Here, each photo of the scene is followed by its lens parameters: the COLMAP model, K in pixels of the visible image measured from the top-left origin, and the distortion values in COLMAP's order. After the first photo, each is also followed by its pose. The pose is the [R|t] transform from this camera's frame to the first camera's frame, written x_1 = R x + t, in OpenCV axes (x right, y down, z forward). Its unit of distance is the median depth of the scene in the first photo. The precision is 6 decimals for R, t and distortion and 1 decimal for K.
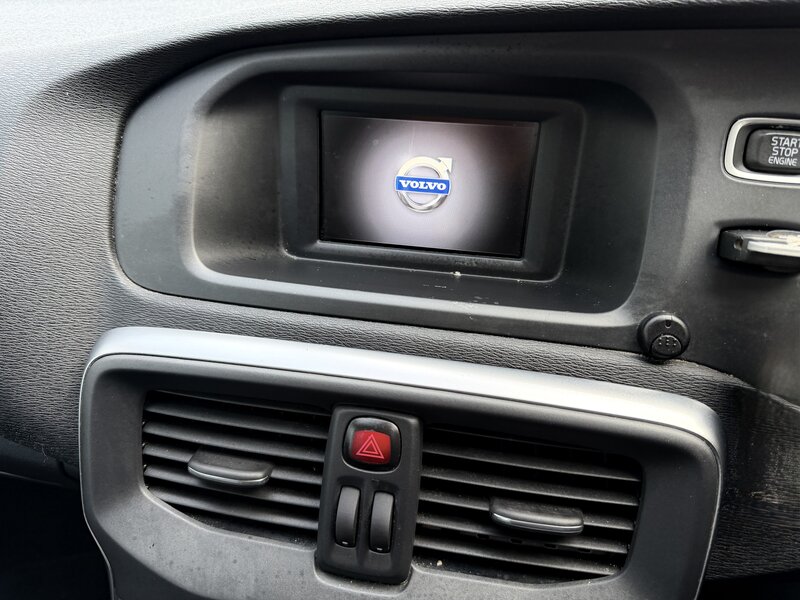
lens RADIAL K [[547.8, 0, 400.1], [0, 547.8, 318.3], [0, 0, 1]] dist [0.002302, -0.026665]
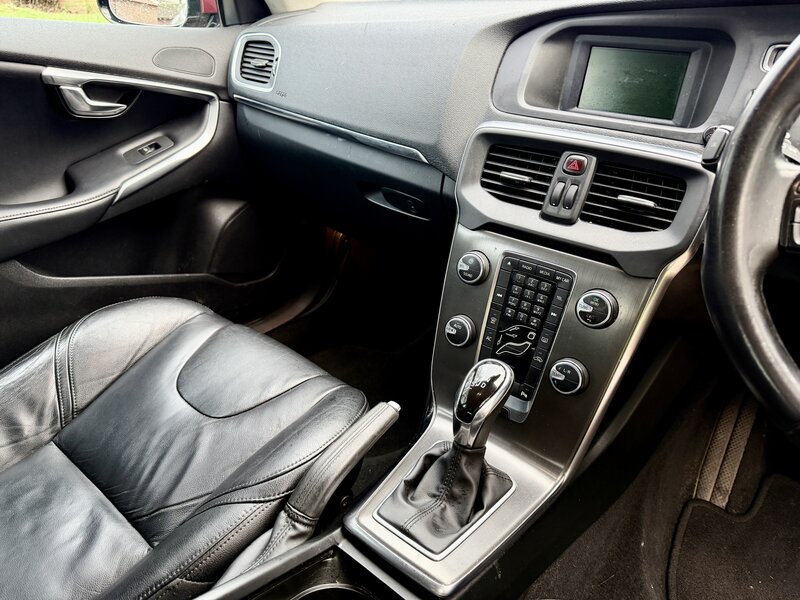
lens RADIAL K [[547.8, 0, 400.1], [0, 547.8, 318.3], [0, 0, 1]] dist [0.002302, -0.026665]
pose [[0.867544, 0.246165, -0.432169, 0.456200], [-0.263244, 0.964502, 0.020944, 0.945716], [0.421983, 0.095596, 0.901549, -1.368954]]
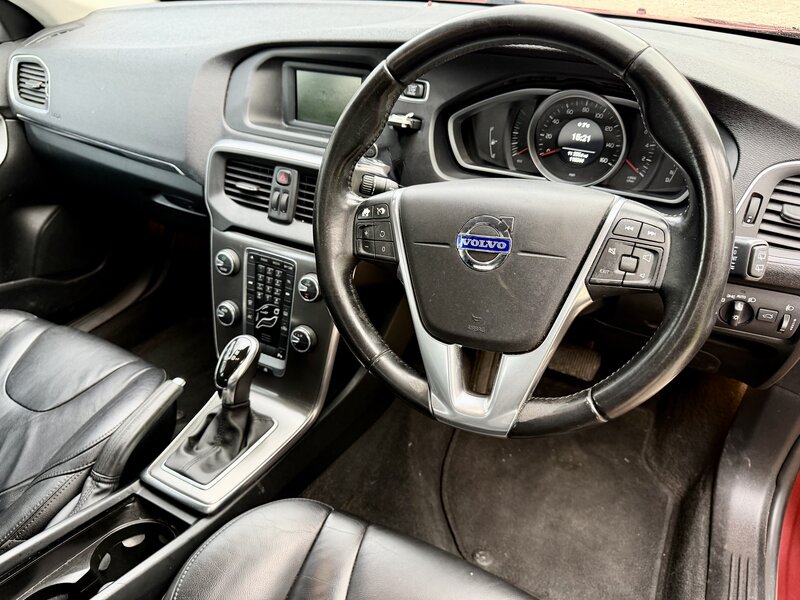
lens RADIAL K [[547.8, 0, 400.1], [0, 547.8, 318.3], [0, 0, 1]] dist [0.002302, -0.026665]
pose [[0.951149, 0.157328, -0.265639, 1.412490], [-0.133944, 0.985508, 0.104079, 0.548522], [0.278164, -0.063414, 0.958438, -1.738403]]
